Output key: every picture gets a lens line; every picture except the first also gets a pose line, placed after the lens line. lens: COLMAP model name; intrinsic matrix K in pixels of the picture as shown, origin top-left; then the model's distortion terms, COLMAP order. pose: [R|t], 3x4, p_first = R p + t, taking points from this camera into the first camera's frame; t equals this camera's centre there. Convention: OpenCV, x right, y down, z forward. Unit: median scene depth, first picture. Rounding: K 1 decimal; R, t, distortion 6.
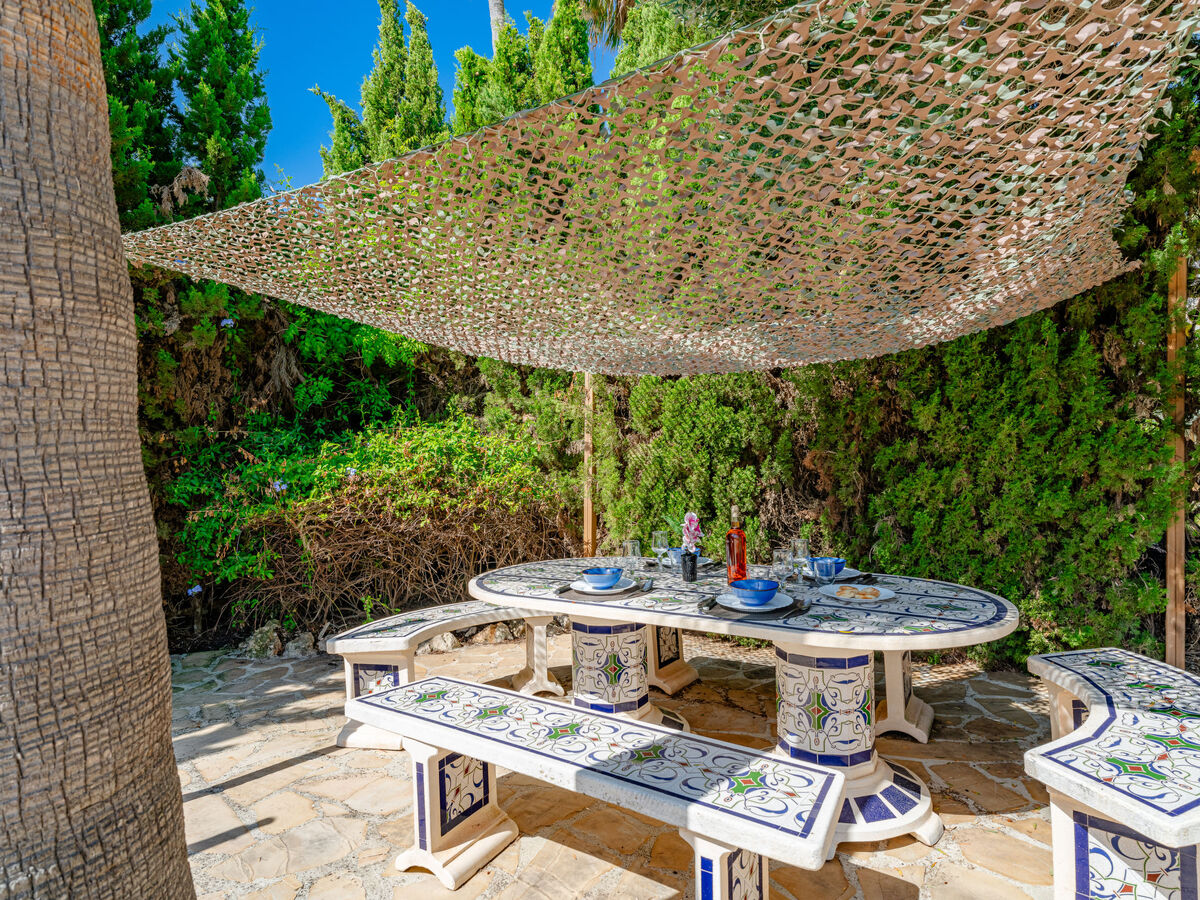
lens RADIAL K [[735.3, 0, 597.6], [0, 735.3, 442.7], [0, 0, 1]] dist [-0.003409, 0.002856]
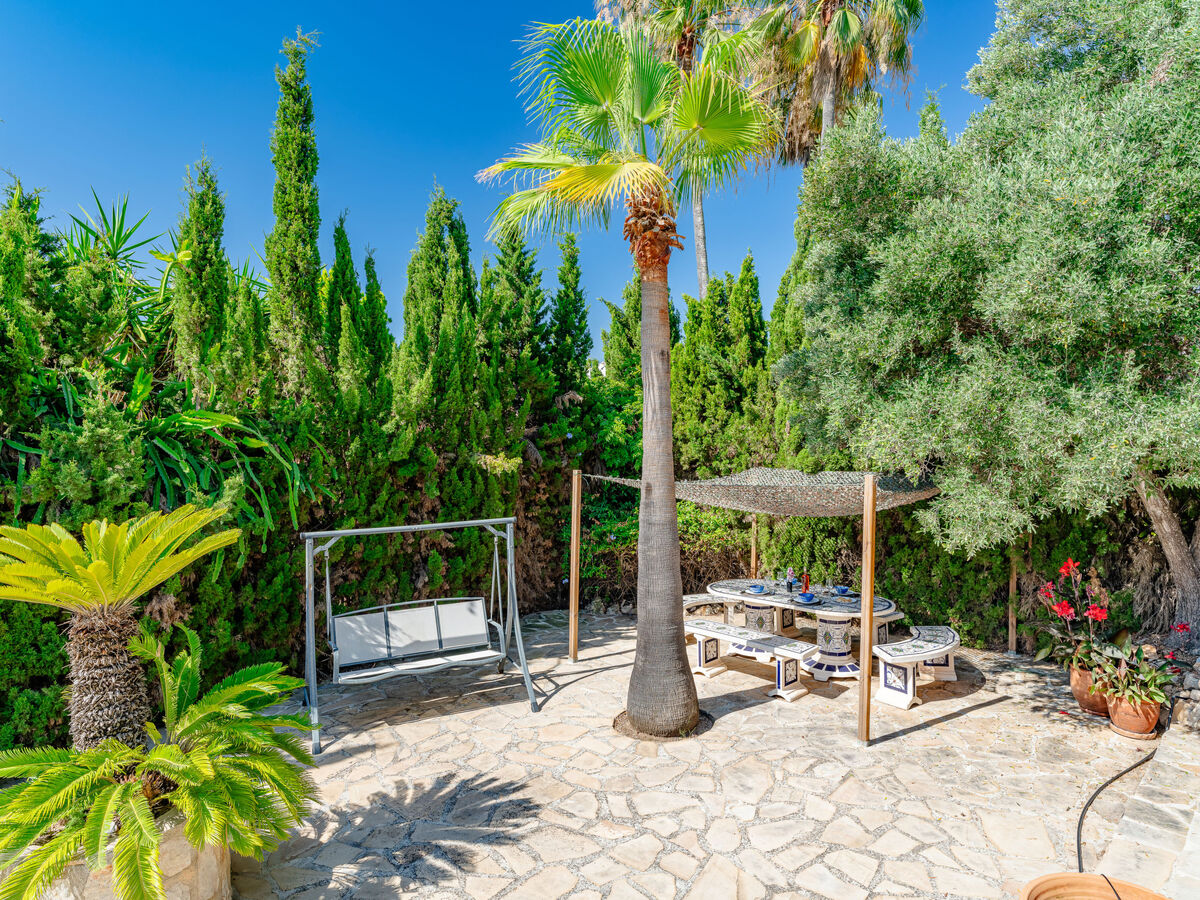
lens RADIAL K [[735.3, 0, 597.6], [0, 735.3, 442.7], [0, 0, 1]] dist [-0.003409, 0.002856]
pose [[0.973606, 0.017468, -0.227565, 0.026367], [-0.015607, 0.999828, 0.009974, -0.240331], [0.227700, -0.006159, 0.973712, -1.142936]]
